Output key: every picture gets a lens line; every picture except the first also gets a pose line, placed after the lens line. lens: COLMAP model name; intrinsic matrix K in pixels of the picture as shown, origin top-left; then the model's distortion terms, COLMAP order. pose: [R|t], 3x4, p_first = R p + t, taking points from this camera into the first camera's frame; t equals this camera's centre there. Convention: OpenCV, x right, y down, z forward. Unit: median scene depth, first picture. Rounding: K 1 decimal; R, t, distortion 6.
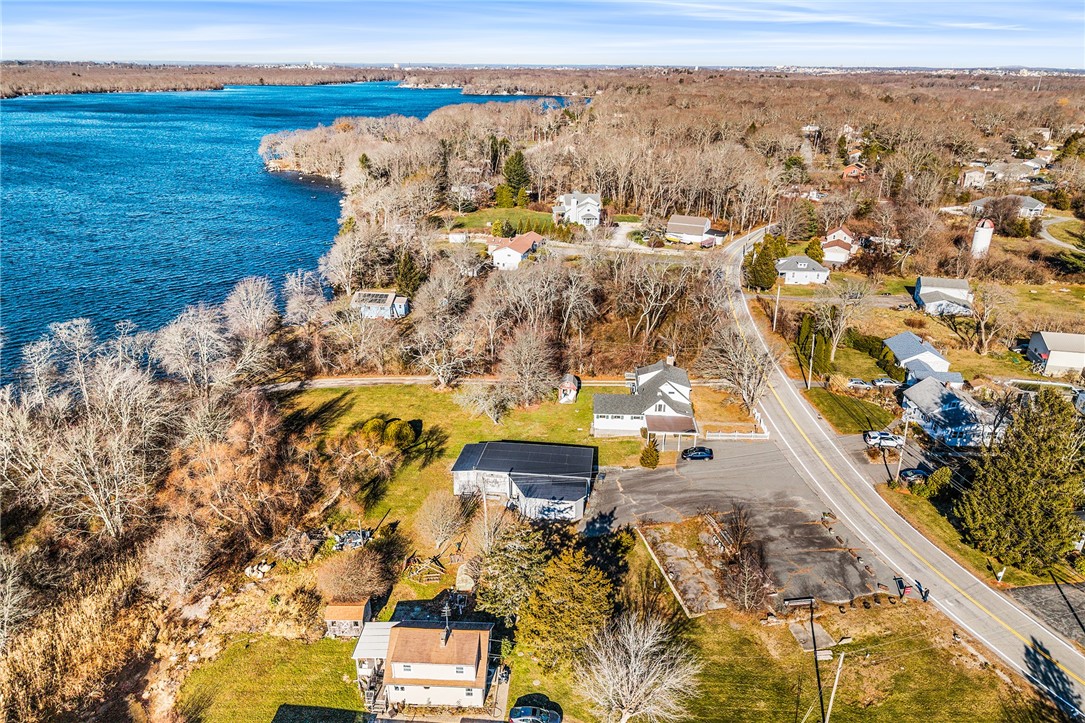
lens RADIAL K [[726.1, 0, 542.1], [0, 726.1, 353.8], [0, 0, 1]] dist [0.033941, -0.043059]
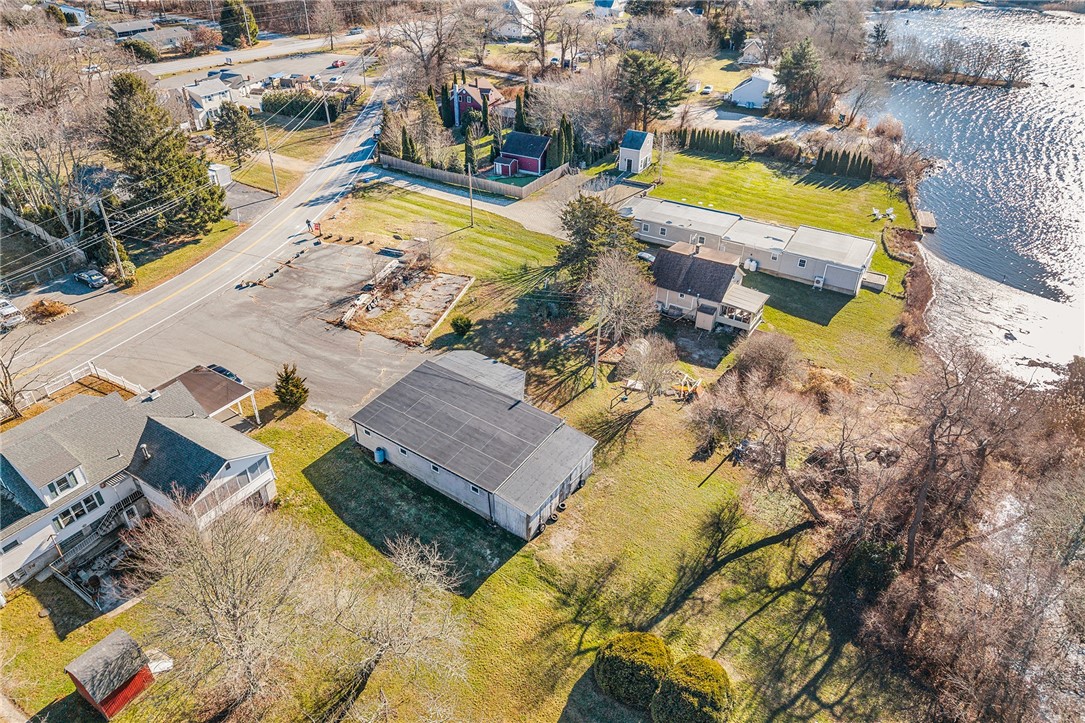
lens RADIAL K [[726.1, 0, 542.8], [0, 726.1, 371.3], [0, 0, 1]] dist [0.033941, -0.043059]
pose [[-0.875576, -0.279907, 0.393723, -0.274139], [0.169959, 0.584429, 0.793446, -0.317307], [-0.452195, 0.761639, -0.464140, 1.130043]]
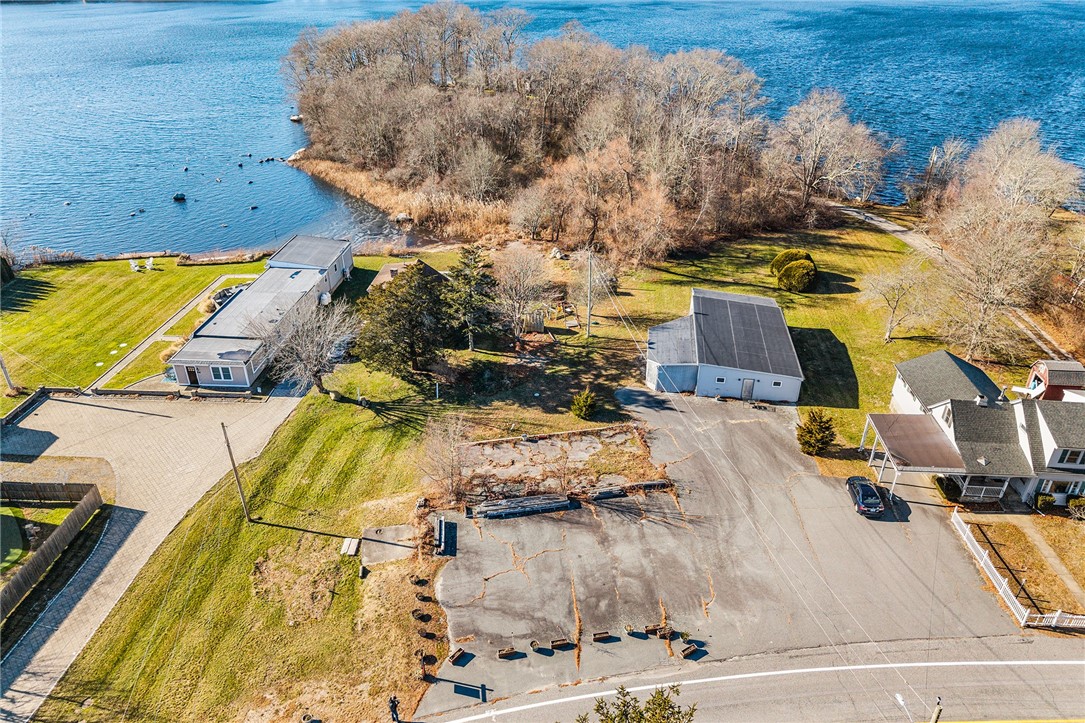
lens RADIAL K [[726.1, 0, 536.8], [0, 726.1, 359.1], [0, 0, 1]] dist [0.033941, -0.043059]
pose [[-0.032829, 0.480394, -0.876438, 0.601850], [-0.371688, 0.808148, 0.456886, -0.082699], [0.927777, 0.340761, 0.152026, 0.658863]]
